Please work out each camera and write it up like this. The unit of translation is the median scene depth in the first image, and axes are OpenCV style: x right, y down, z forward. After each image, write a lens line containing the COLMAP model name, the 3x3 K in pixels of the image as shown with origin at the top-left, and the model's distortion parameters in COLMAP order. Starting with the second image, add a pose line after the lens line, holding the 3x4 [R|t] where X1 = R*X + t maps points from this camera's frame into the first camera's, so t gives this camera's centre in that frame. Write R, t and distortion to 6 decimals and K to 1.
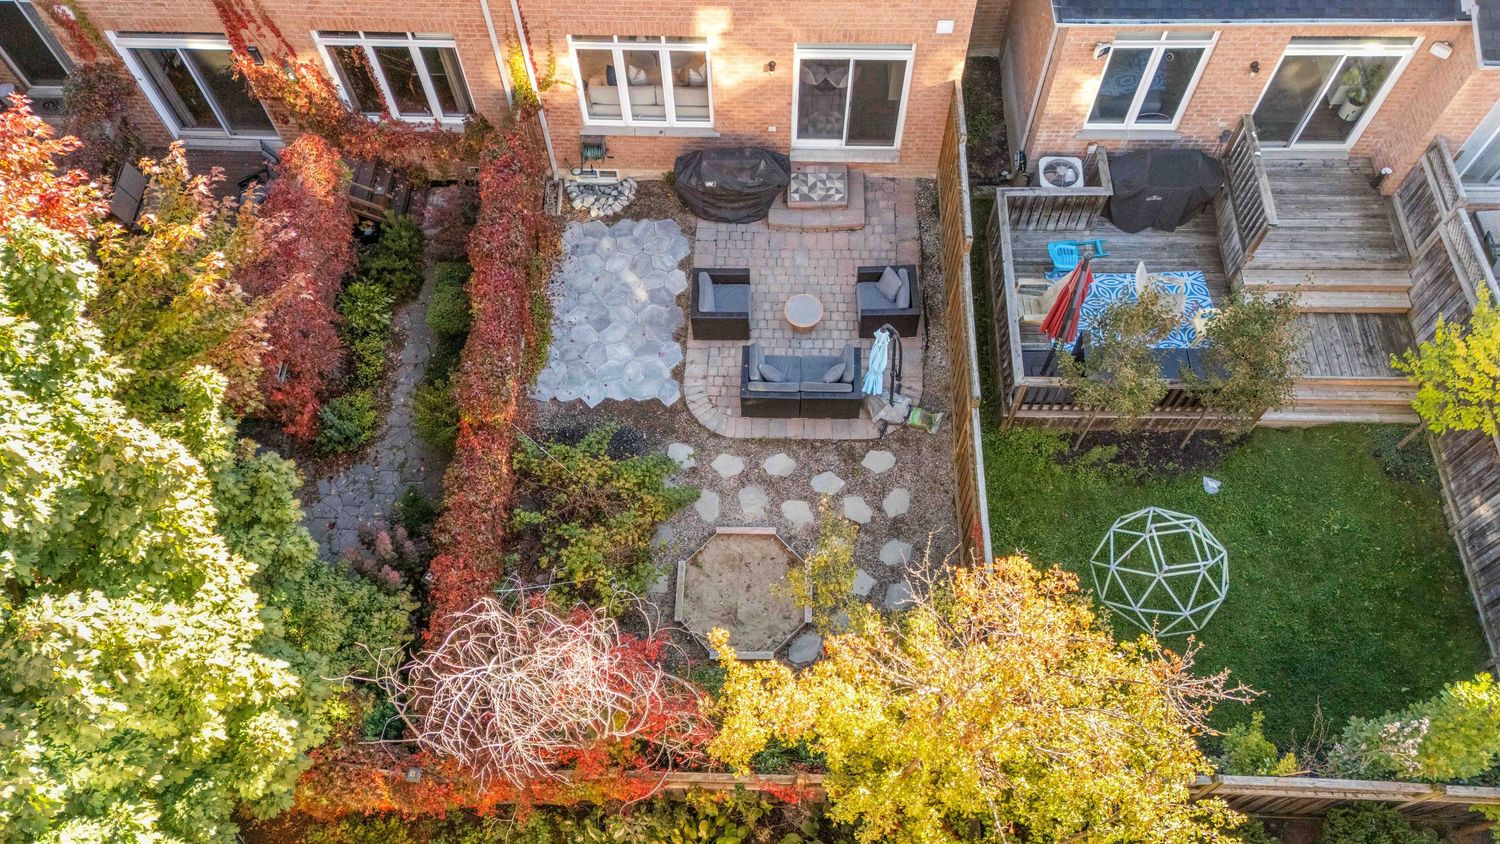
lens RADIAL K [[1098.3, 0, 751.4], [0, 1098.3, 419.5], [0, 0, 1]] dist [0.107435, -0.125869]
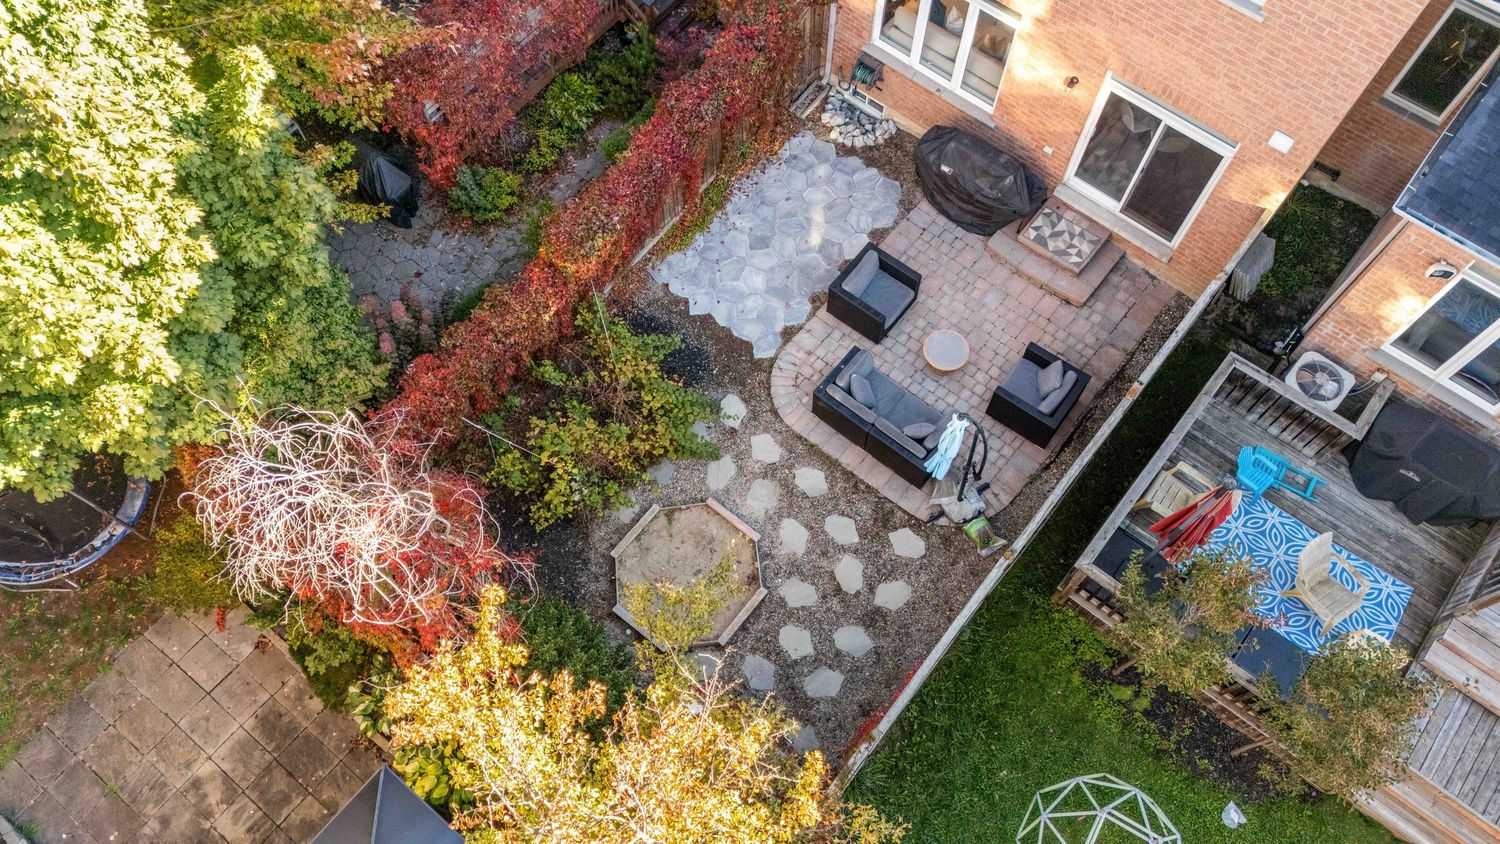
lens RADIAL K [[1098.3, 0, 751.4], [0, 1098.3, 419.5], [0, 0, 1]] dist [0.107435, -0.125869]
pose [[0.792875, 0.557252, -0.246617, 0.172318], [-0.537498, 0.830202, 0.147855, -0.101353], [0.287135, 0.015326, 0.957768, 0.133535]]
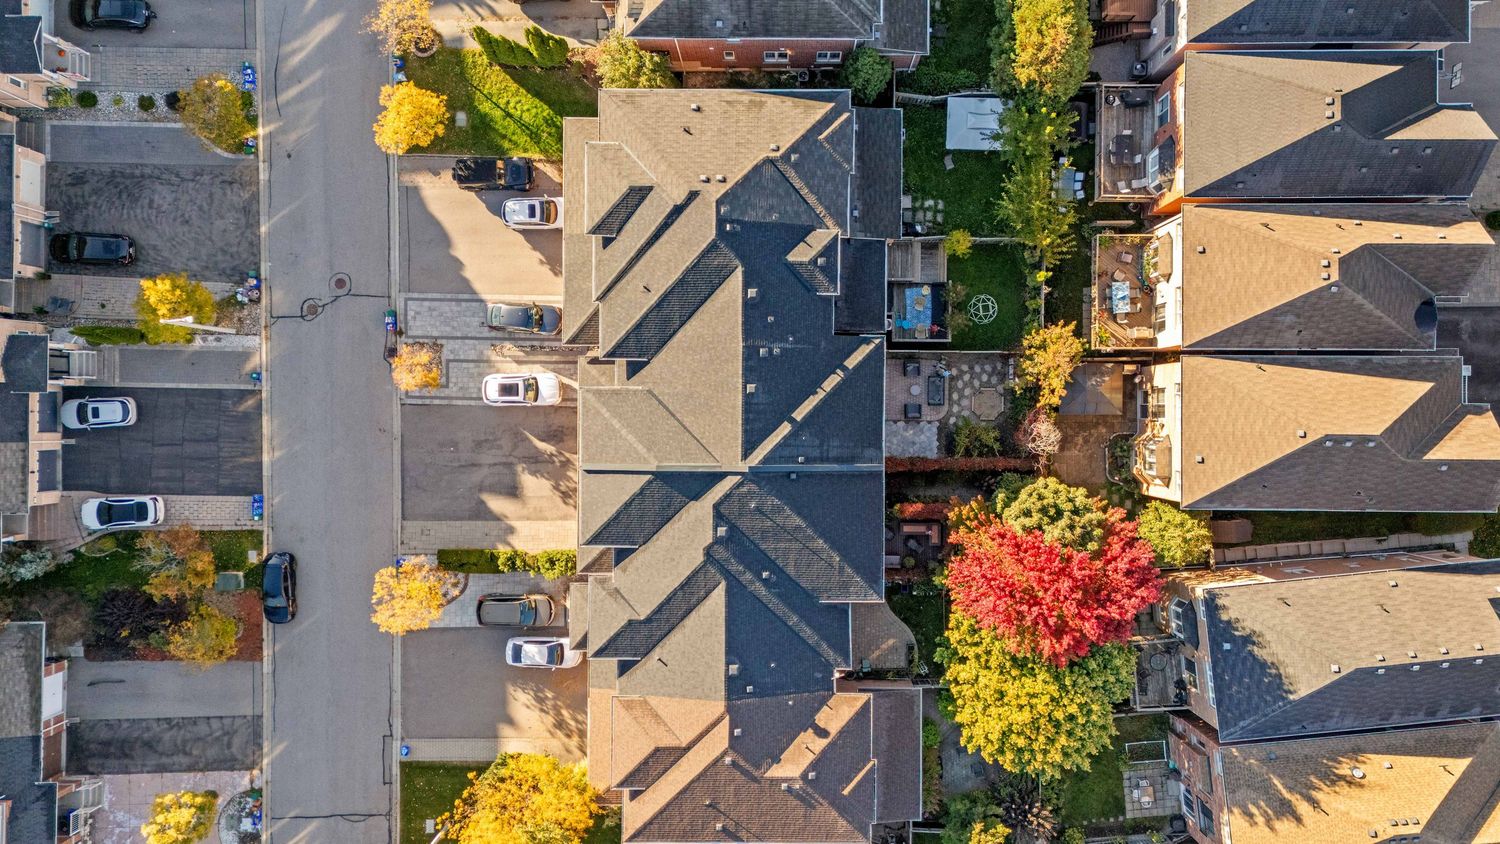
lens RADIAL K [[1113.0, 0, 778.7], [0, 1113.0, 402.6], [0, 0, 1]] dist [0.086407, -0.134206]
pose [[-0.019844, -0.999517, 0.023929, -0.082244], [0.880173, -0.006112, 0.474614, -2.417981], [-0.474238, 0.030480, 0.879869, -2.251061]]
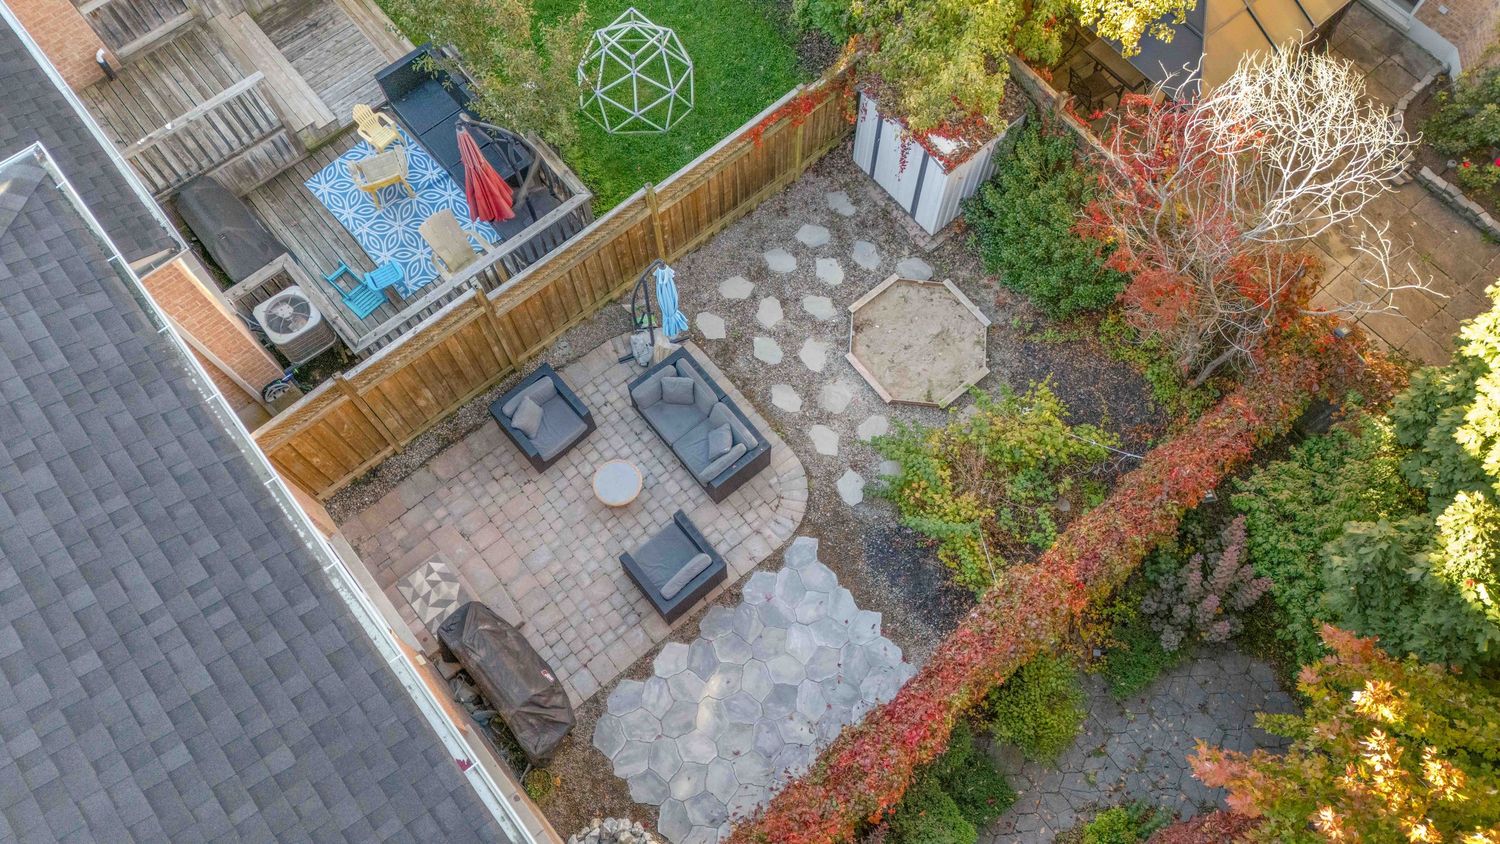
lens RADIAL K [[1098.3, 0, 751.4], [0, 1098.3, 419.5], [0, 0, 1]] dist [0.107435, -0.125869]
pose [[-0.659782, -0.685742, 0.307322, -0.233855], [0.669183, -0.350100, 0.655458, -0.549776], [-0.341881, 0.638113, 0.689876, 0.392995]]
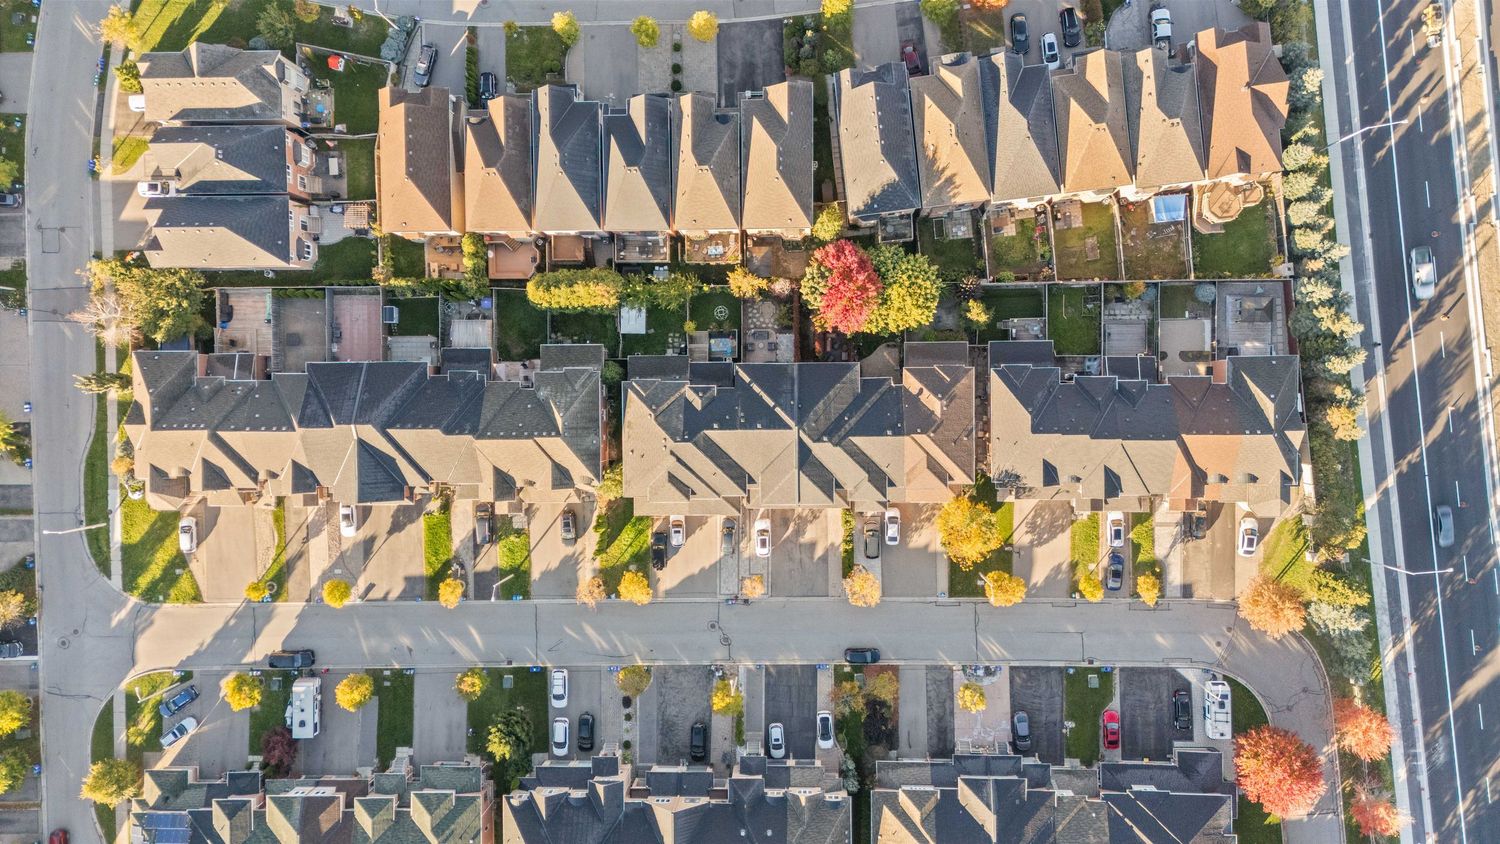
lens RADIAL K [[1084.0, 0, 752.0], [0, 1084.0, 420.1], [0, 0, 1]] dist [0.059370, -0.057415]
pose [[-0.997003, 0.030192, 0.071227, -0.431158], [0.005607, -0.890075, 0.455780, -4.187209], [0.077158, 0.454814, 0.887238, -5.753357]]
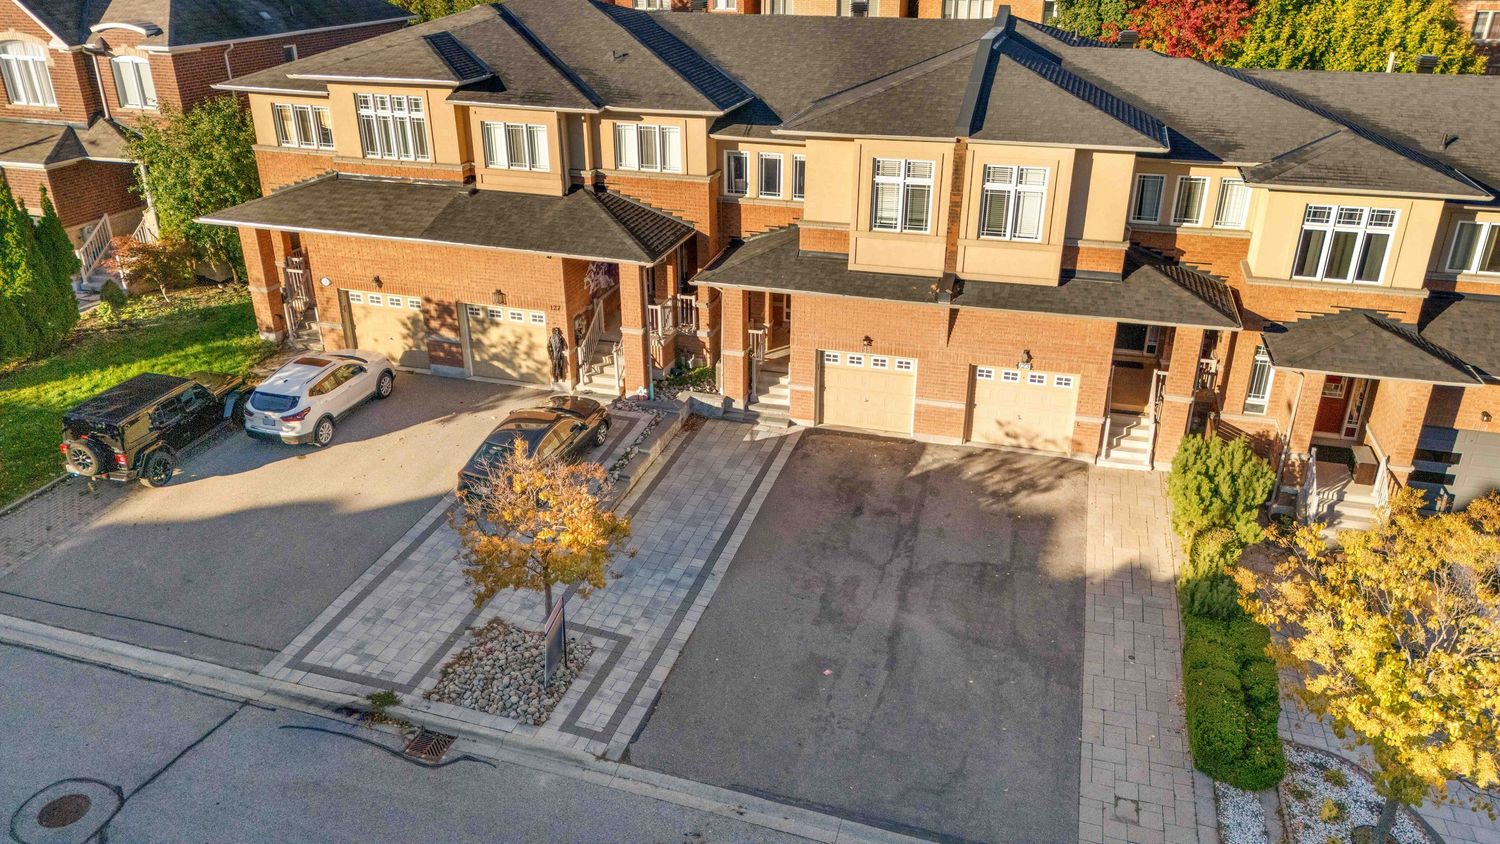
lens RADIAL K [[1084.0, 0, 752.0], [0, 1084.0, 420.1], [0, 0, 1]] dist [0.059370, -0.057415]
pose [[-0.966937, -0.098204, 0.235350, -0.299255], [0.228842, 0.073132, 0.970713, -2.702994], [-0.112539, 0.992476, -0.048241, 1.700515]]
